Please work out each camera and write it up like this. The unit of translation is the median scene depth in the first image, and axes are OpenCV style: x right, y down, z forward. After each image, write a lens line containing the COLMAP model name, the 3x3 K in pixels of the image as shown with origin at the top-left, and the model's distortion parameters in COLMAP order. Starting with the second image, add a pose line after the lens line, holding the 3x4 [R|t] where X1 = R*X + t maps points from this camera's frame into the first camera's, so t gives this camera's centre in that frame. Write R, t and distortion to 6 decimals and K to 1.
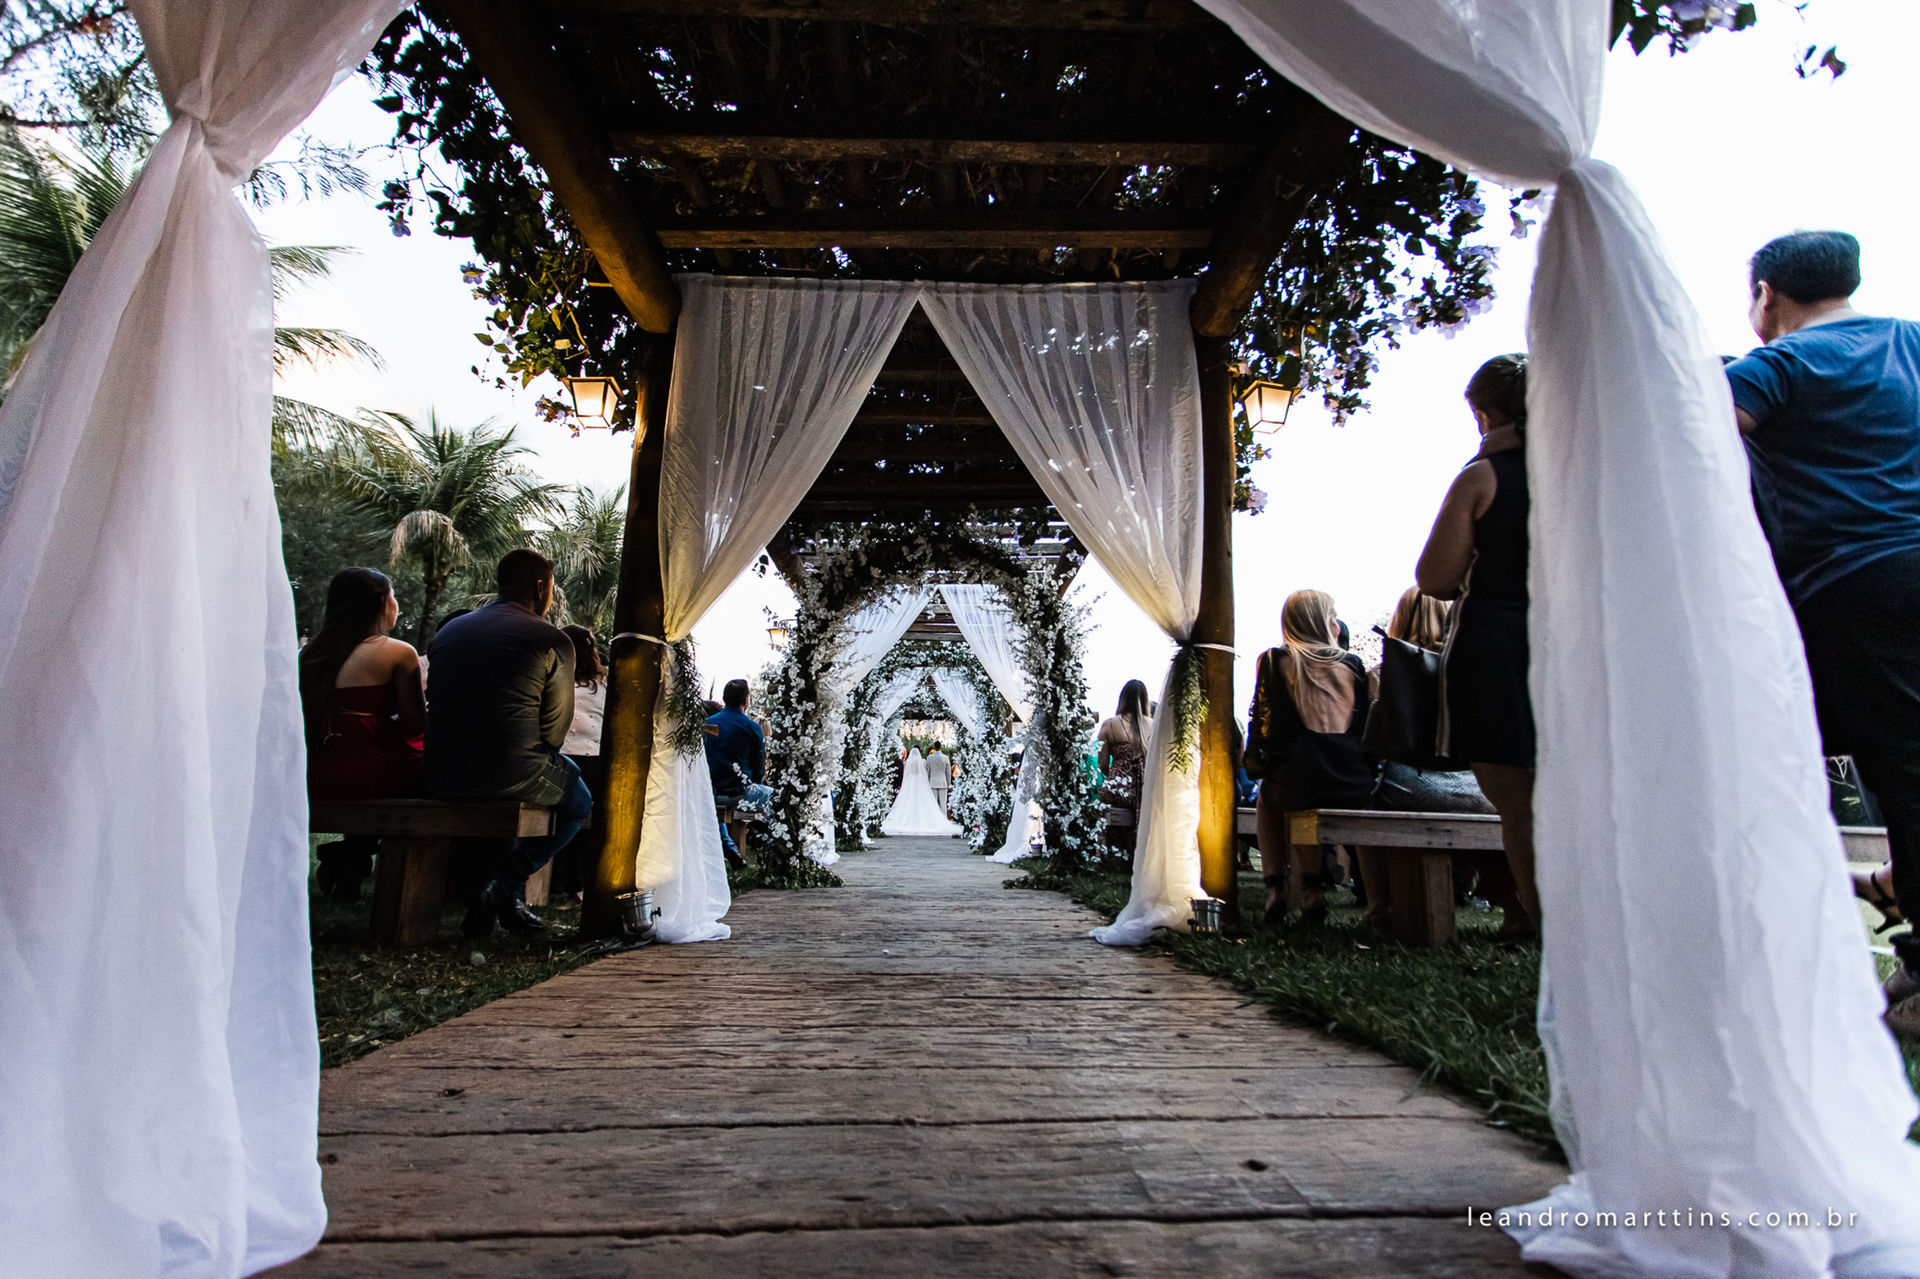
lens RADIAL K [[5750.7, 0, 960.0], [0, 5750.7, 639.5], [0, 0, 1]] dist [-0.107547, -0.810479]
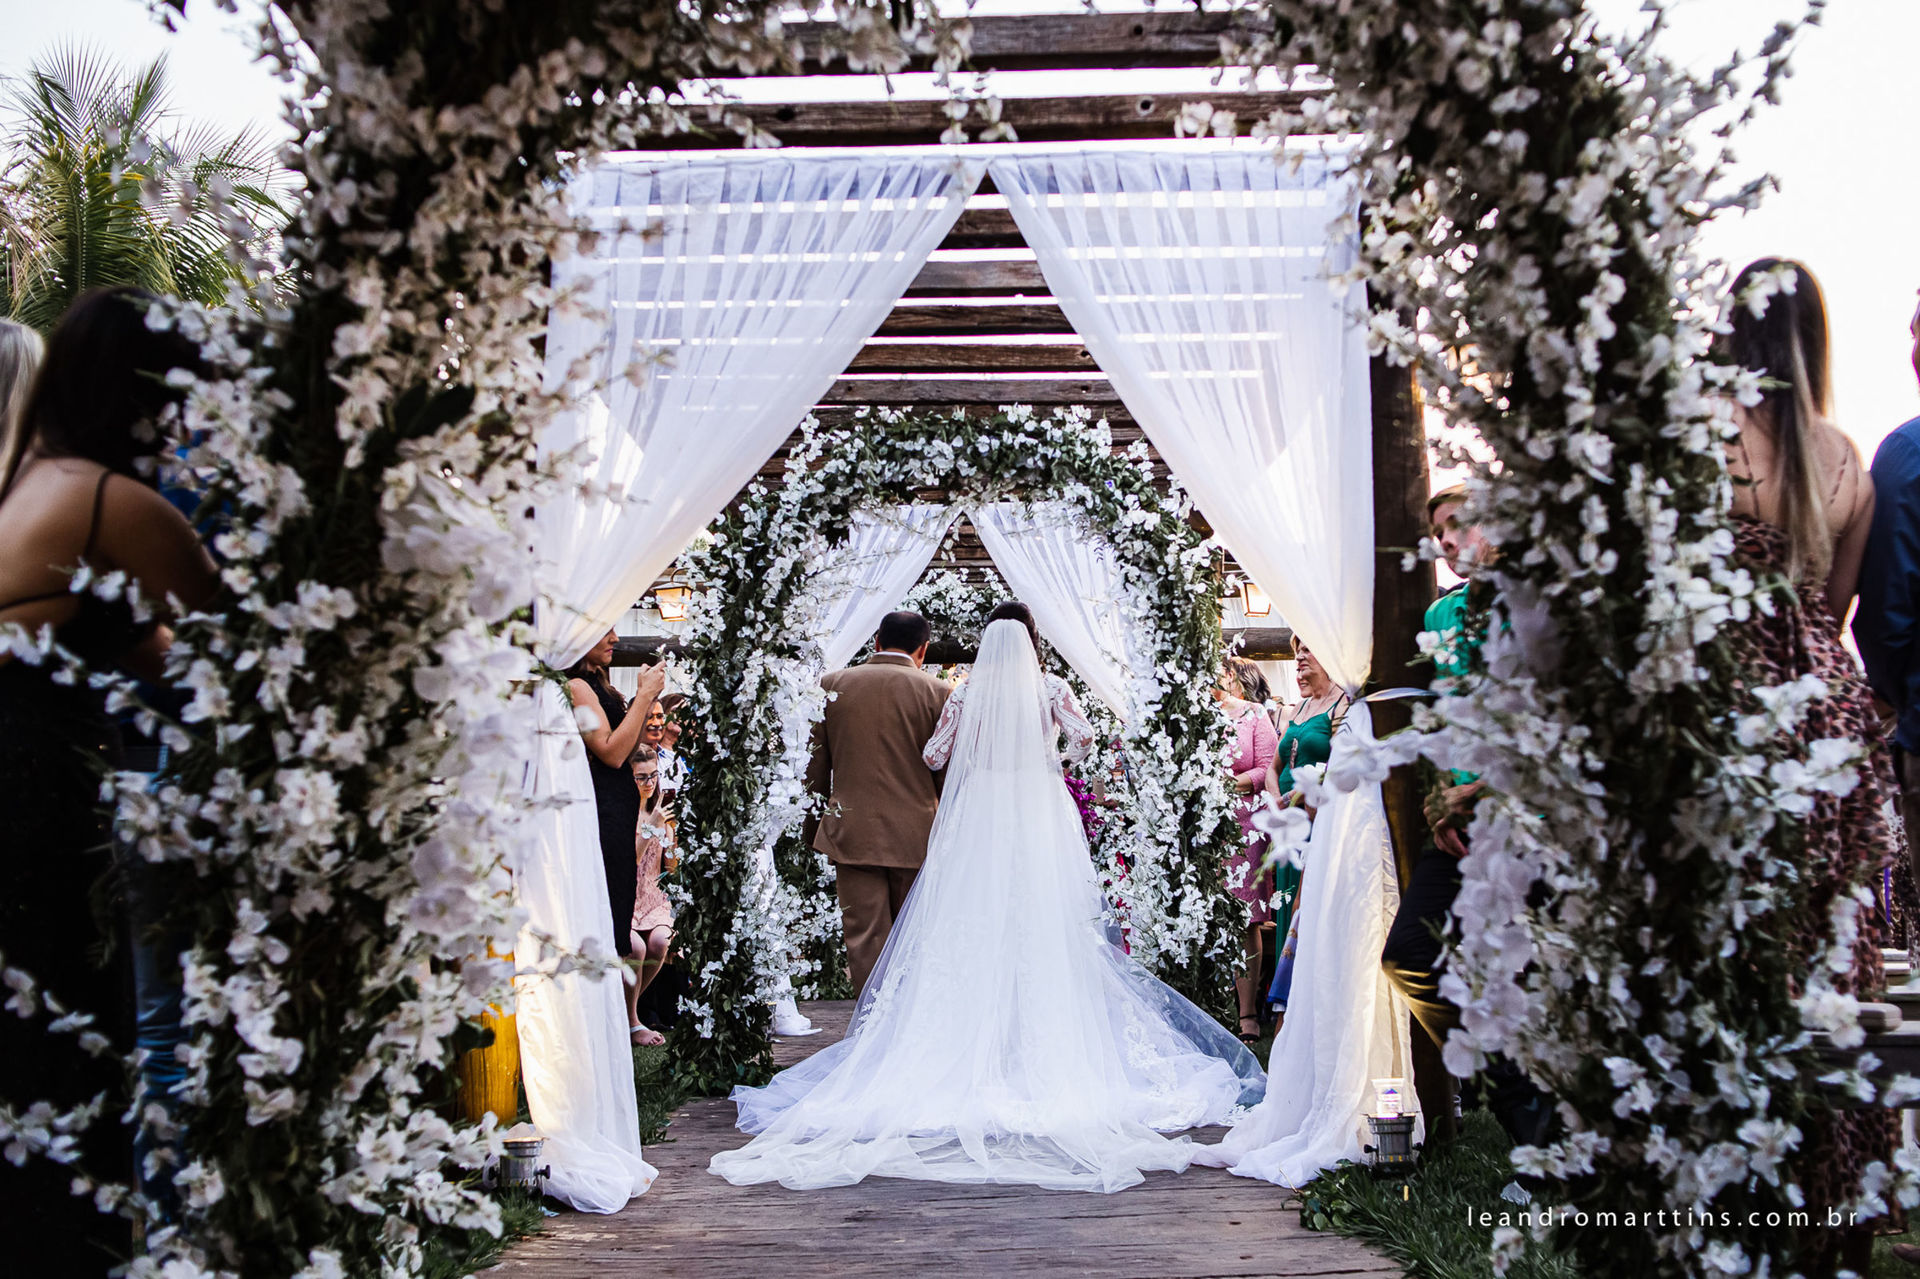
lens RADIAL K [[5750.7, 0, 960.0], [0, 5750.7, 639.5], [0, 0, 1]] dist [-0.107547, -0.810479]
pose [[0.999482, -0.031330, -0.007307, -0.003645], [0.031399, 0.999462, 0.009483, 0.009881], [0.007006, -0.009708, 0.999928, 0.696720]]
